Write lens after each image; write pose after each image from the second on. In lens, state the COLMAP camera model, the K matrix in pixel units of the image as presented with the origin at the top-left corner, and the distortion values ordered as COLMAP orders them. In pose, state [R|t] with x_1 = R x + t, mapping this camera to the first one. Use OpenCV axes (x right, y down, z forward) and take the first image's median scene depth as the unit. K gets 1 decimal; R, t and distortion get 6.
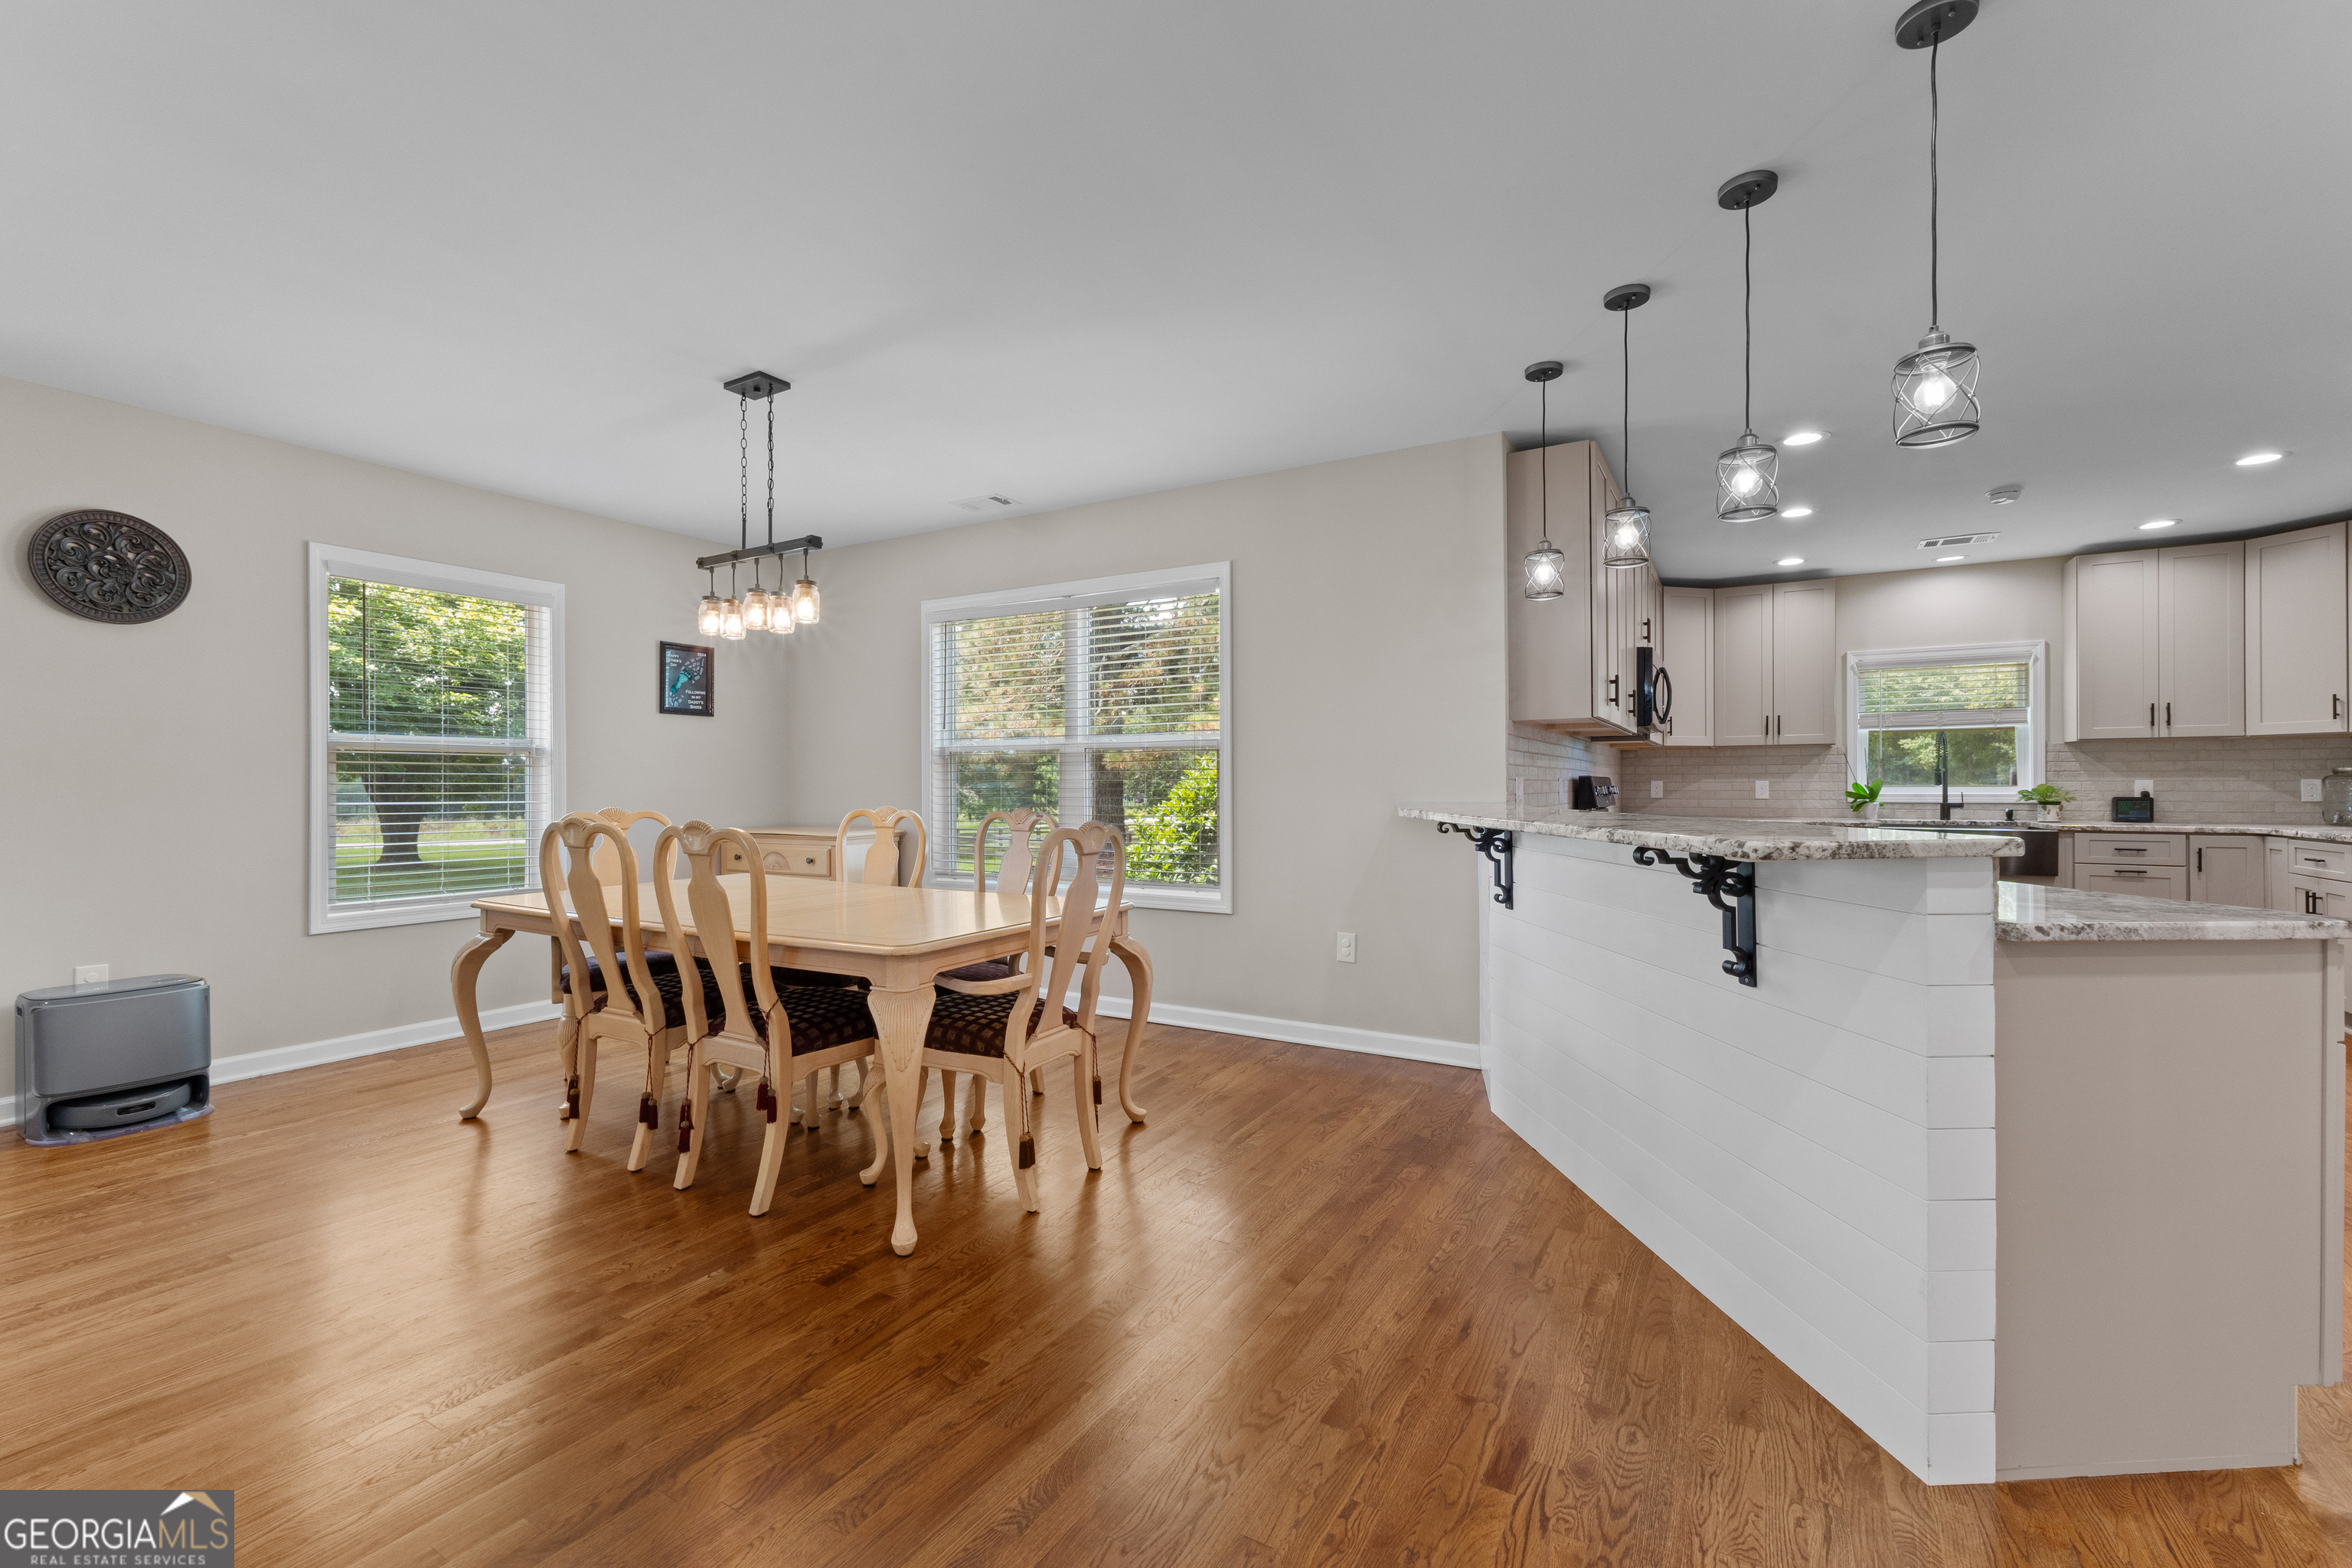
lens RADIAL K [[994.9, 0, 1178.3], [0, 994.9, 784.3], [0, 0, 1]] dist [0.010112, -0.001196]
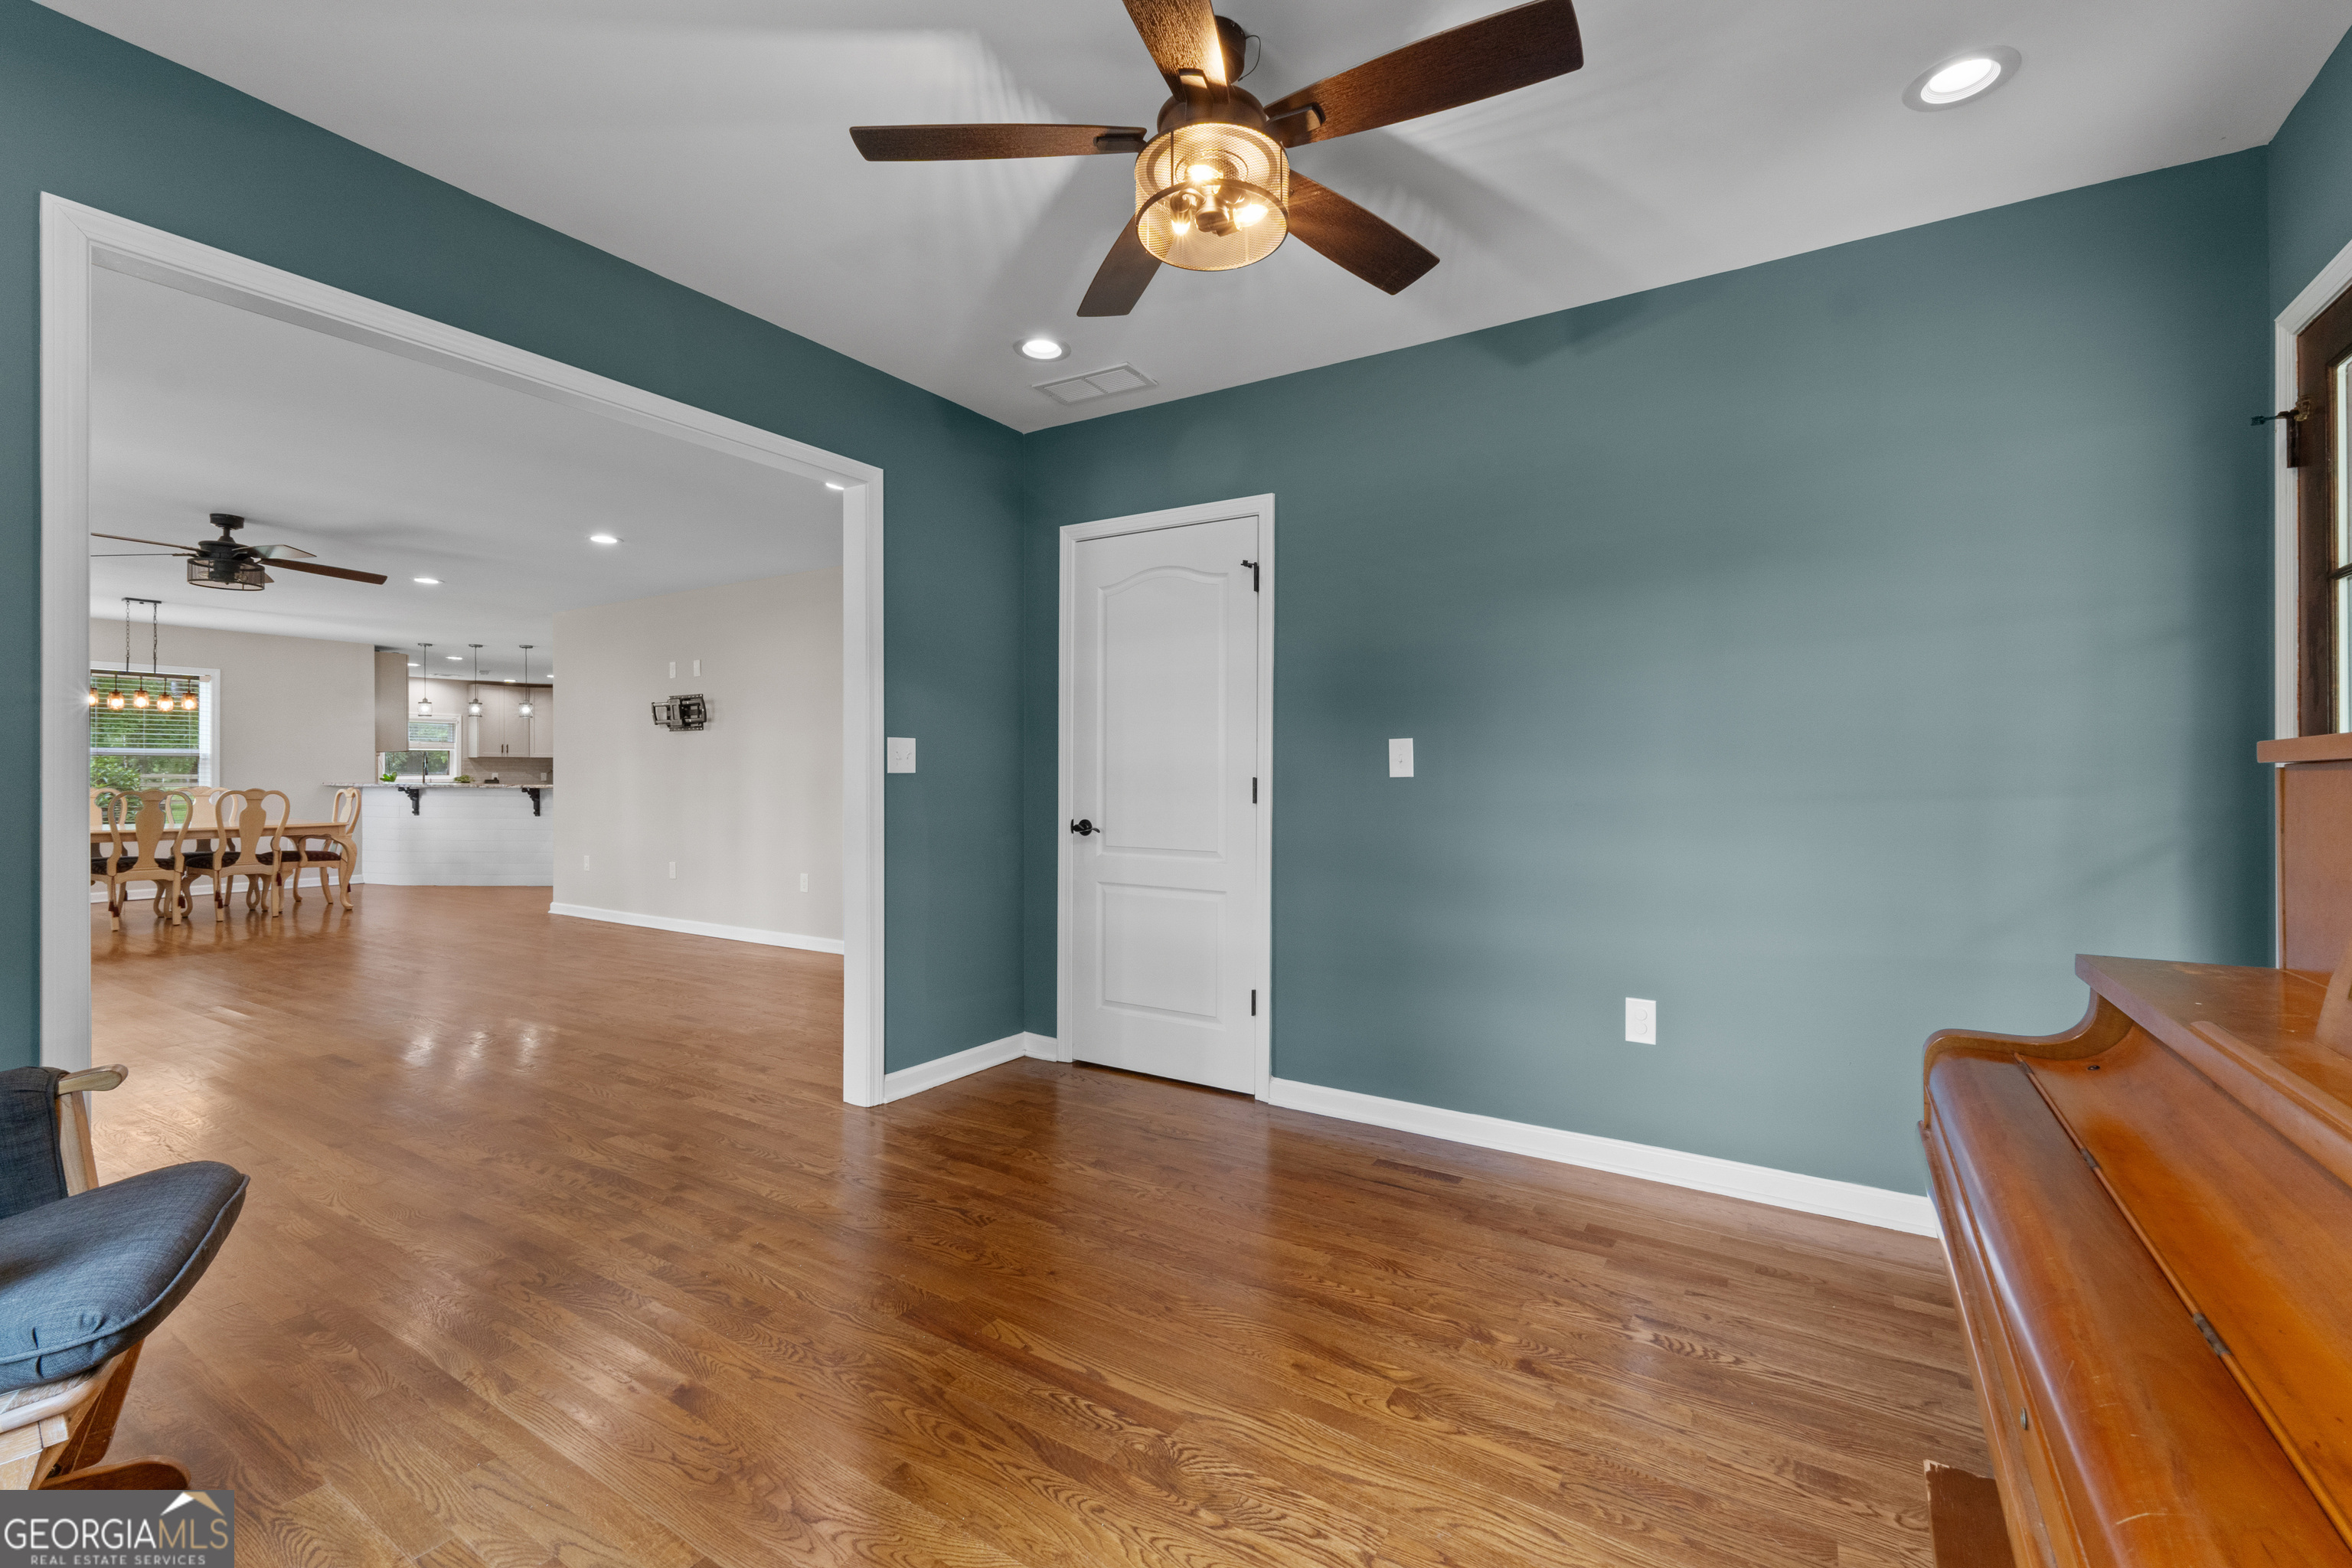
lens RADIAL K [[994.9, 0, 1183.2], [0, 994.9, 769.9], [0, 0, 1]] dist [0.010112, -0.001196]
pose [[0.042755, 0.005918, 0.999068, -1.563311], [-0.003562, 0.999977, -0.005771, -0.002992], [-0.999079, -0.003312, 0.042775, -0.903693]]
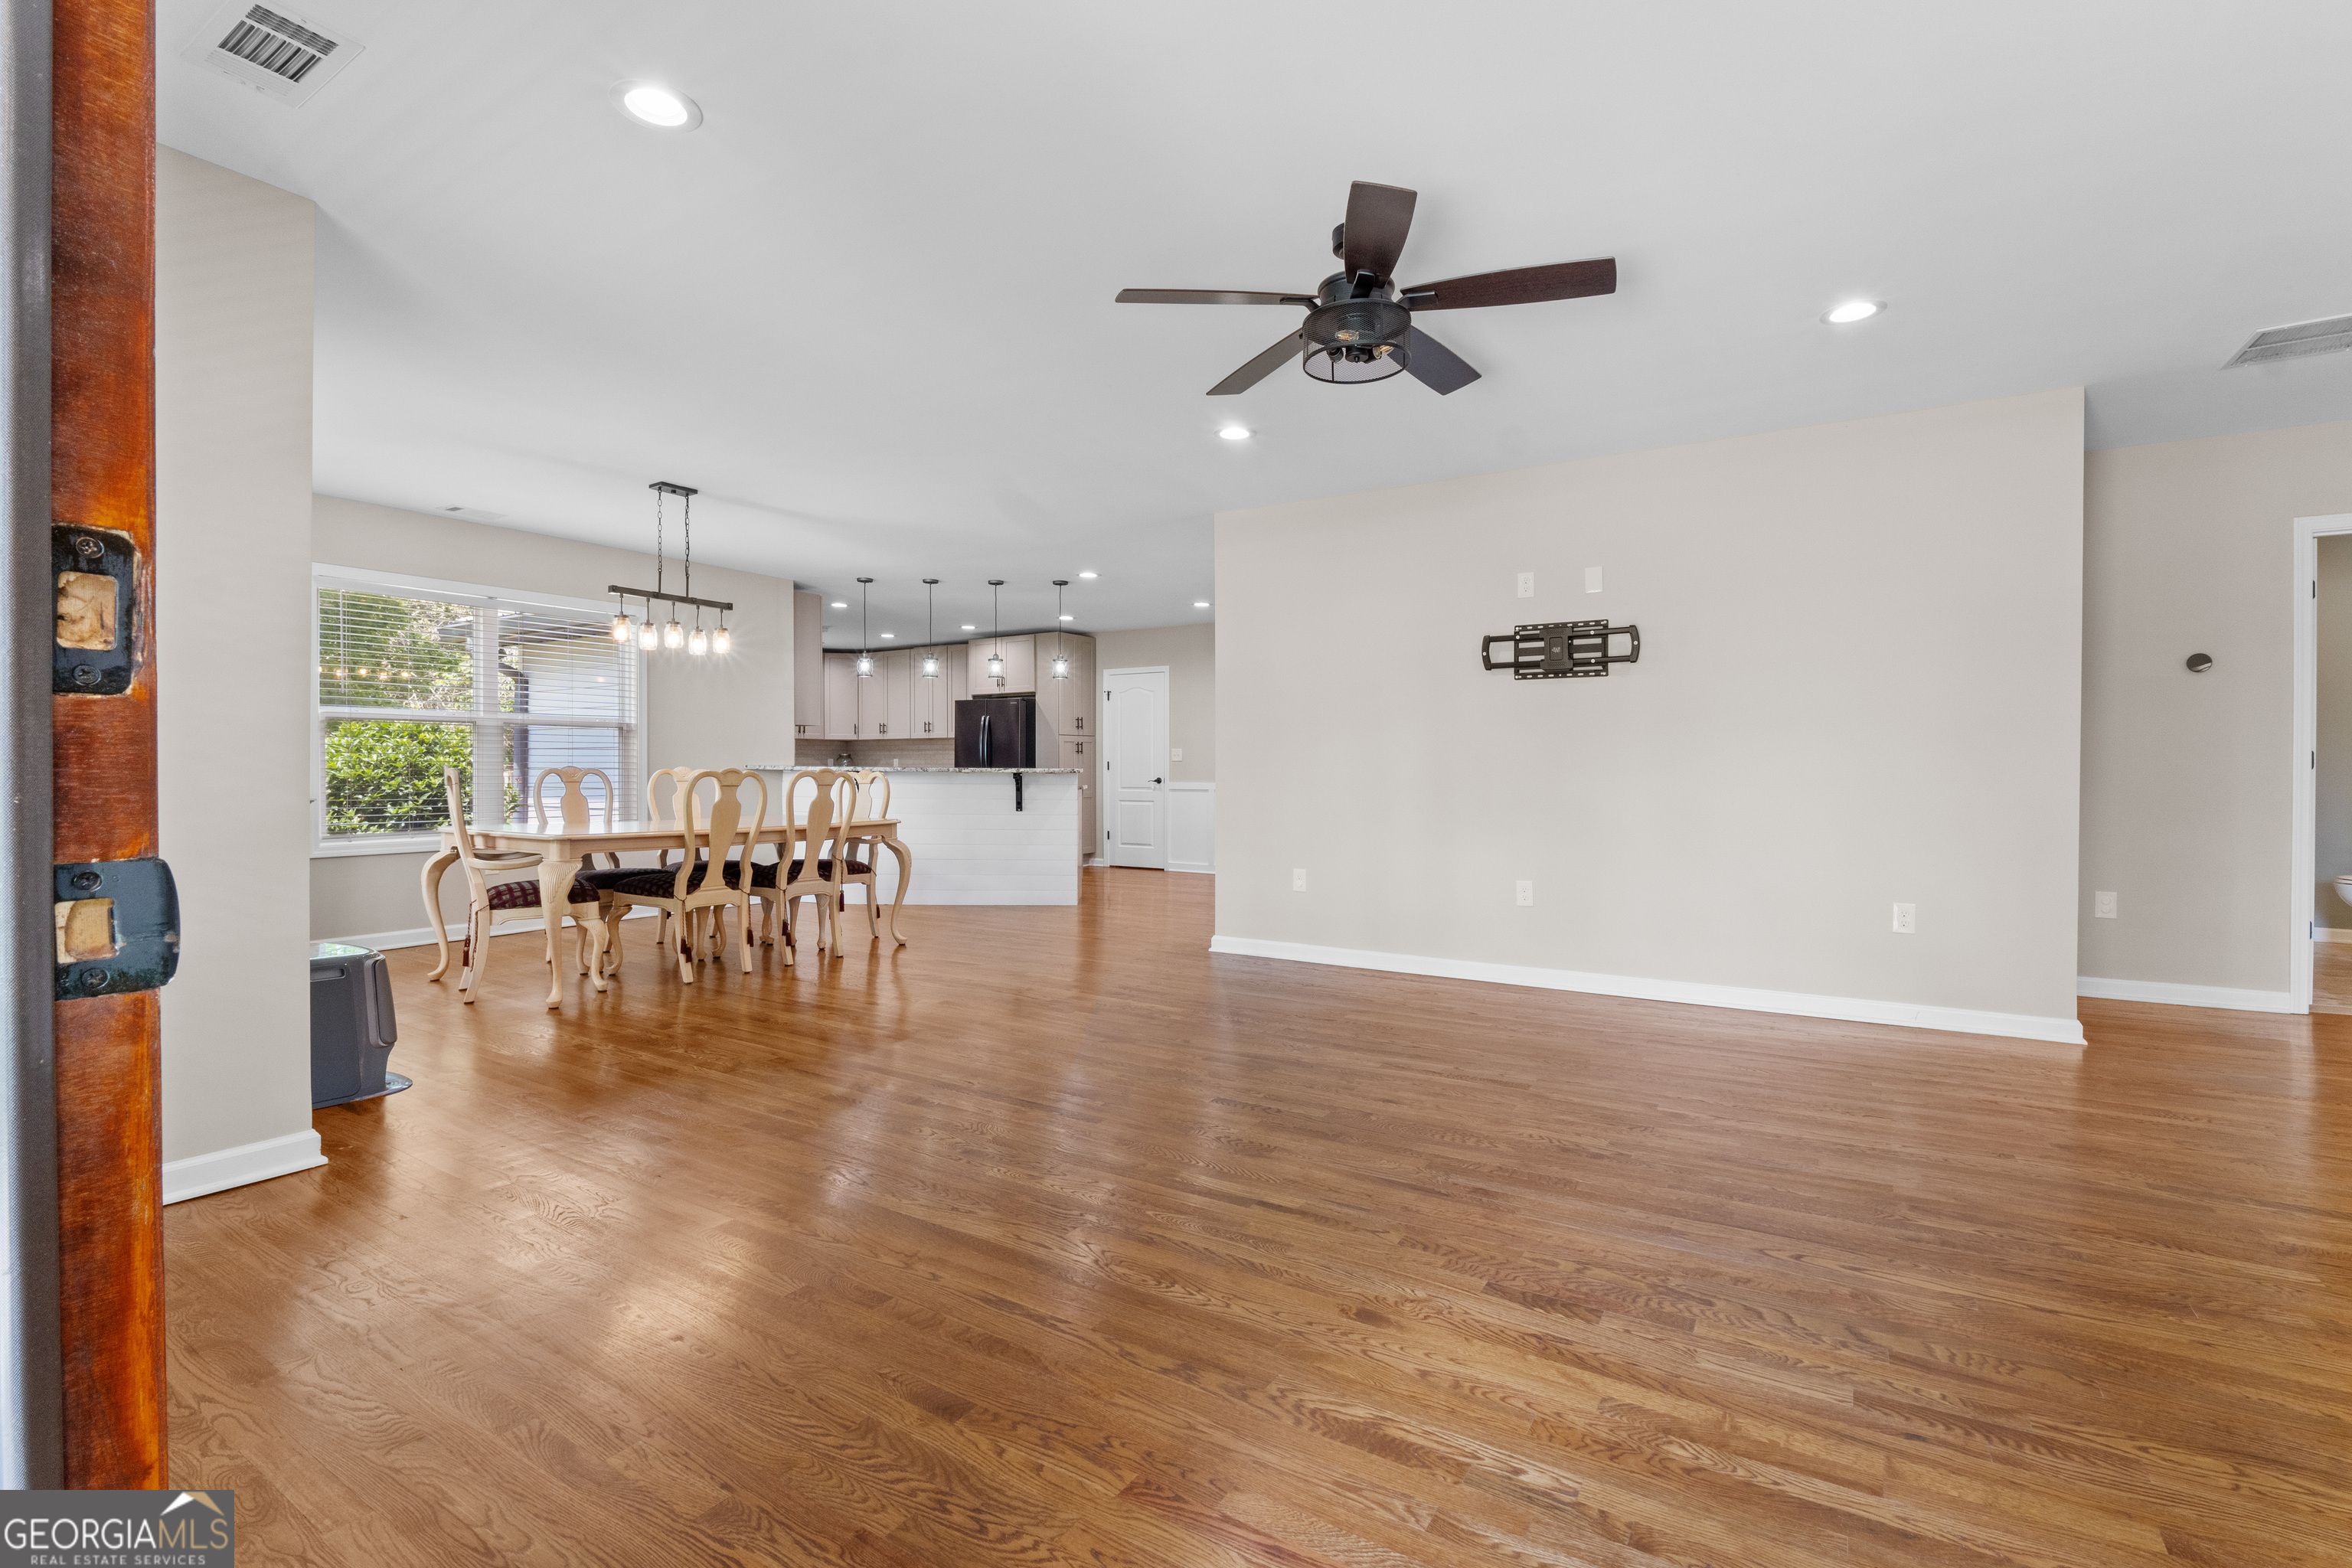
lens RADIAL K [[1096.9, 0, 1182.9], [0, 1096.9, 778.1], [0, 0, 1]] dist [-0.005990, -0.001347]
pose [[0.057072, -0.003238, 0.998365, -1.235010], [-0.004704, 0.999983, 0.003512, 0.023750], [-0.998359, -0.004896, 0.057056, 0.054773]]
